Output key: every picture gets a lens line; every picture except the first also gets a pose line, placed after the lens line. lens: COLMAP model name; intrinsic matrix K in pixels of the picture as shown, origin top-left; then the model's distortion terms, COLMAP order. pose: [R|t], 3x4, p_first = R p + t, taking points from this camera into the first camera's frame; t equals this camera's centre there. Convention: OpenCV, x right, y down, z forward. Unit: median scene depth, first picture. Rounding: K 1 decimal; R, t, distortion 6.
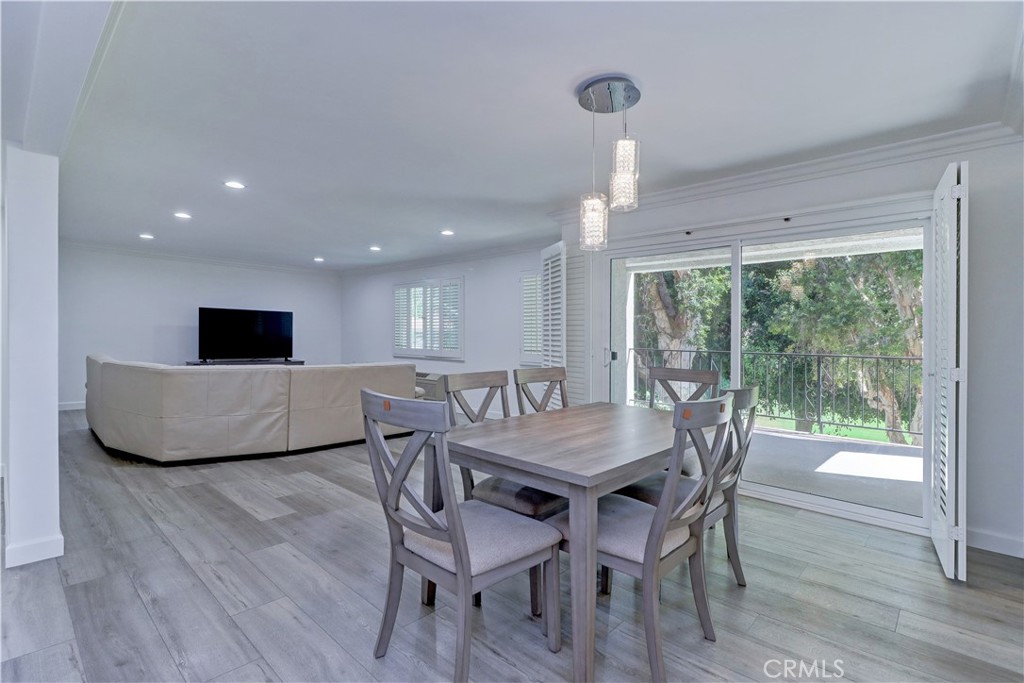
lens RADIAL K [[487.5, 0, 509.1], [0, 487.5, 345.9], [0, 0, 1]] dist [0.034445, -0.021385]
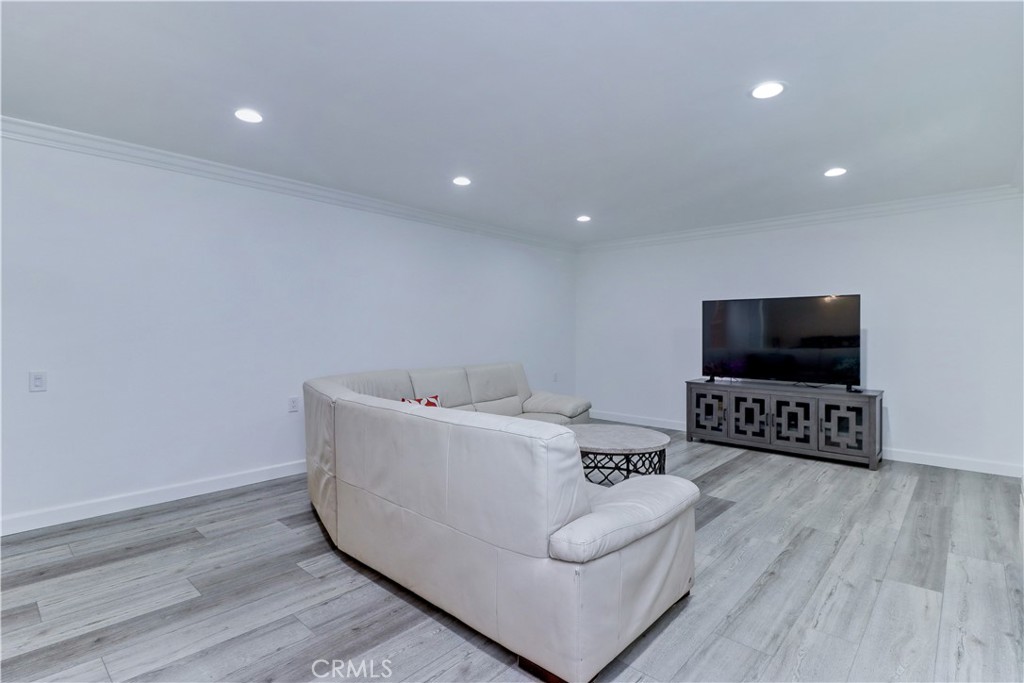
lens RADIAL K [[495.0, 0, 512.0], [0, 495.0, 341.5], [0, 0, 1]] dist [0.000255, 0.000083]
pose [[0.008857, -0.011948, -0.999889, 0.028971], [-0.018032, 0.999764, -0.012106, -0.004265], [0.999798, 0.018137, 0.008639, 0.288493]]
